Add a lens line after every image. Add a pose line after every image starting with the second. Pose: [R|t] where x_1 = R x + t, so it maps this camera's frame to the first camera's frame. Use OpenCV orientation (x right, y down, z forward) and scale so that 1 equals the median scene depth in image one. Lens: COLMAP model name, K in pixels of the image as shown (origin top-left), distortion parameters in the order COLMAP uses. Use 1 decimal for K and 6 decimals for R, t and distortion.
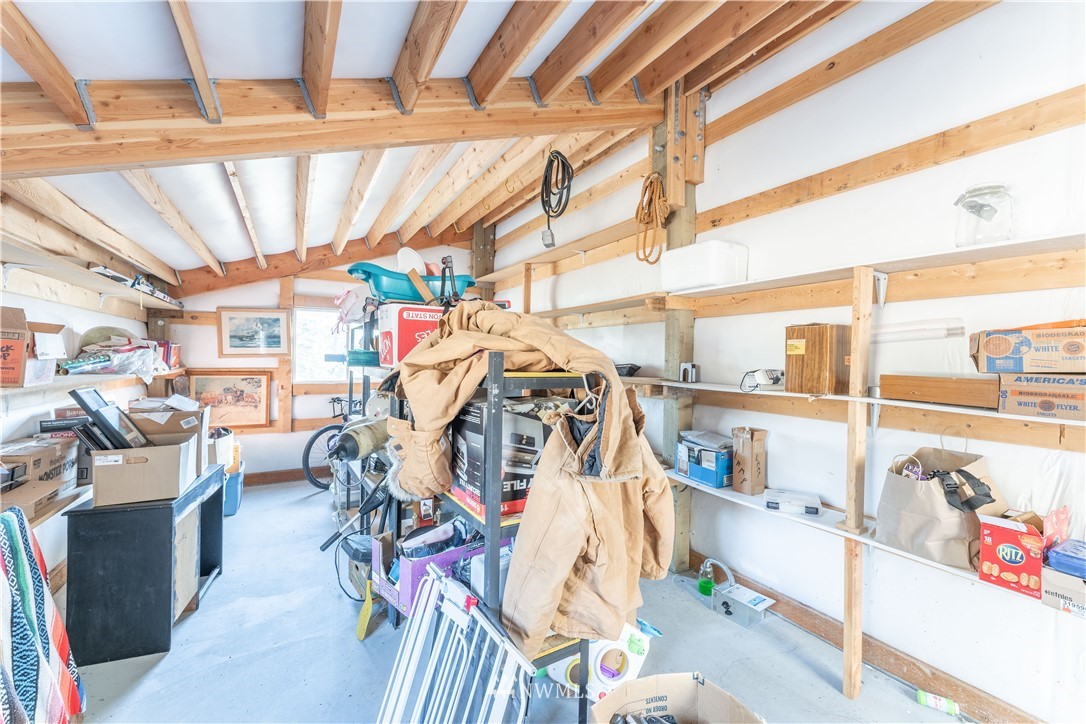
lens RADIAL K [[438.9, 0, 543.0], [0, 438.9, 362.0], [0, 0, 1]] dist [-0.001639, -0.000316]
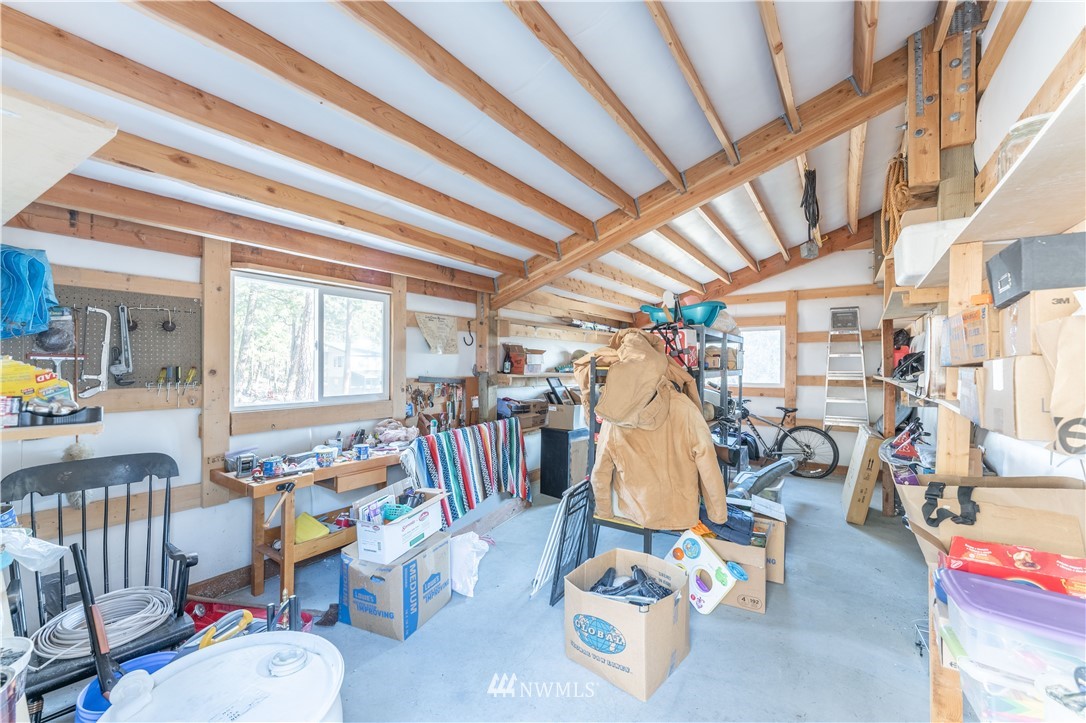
lens RADIAL K [[438.9, 0, 543.0], [0, 438.9, 361.5], [0, 0, 1]] dist [-0.001639, -0.000316]
pose [[0.447867, -0.014788, -0.893978, 1.011443], [-0.007430, 0.999767, -0.020260, 0.023016], [0.894069, 0.015716, 0.447653, -0.074980]]
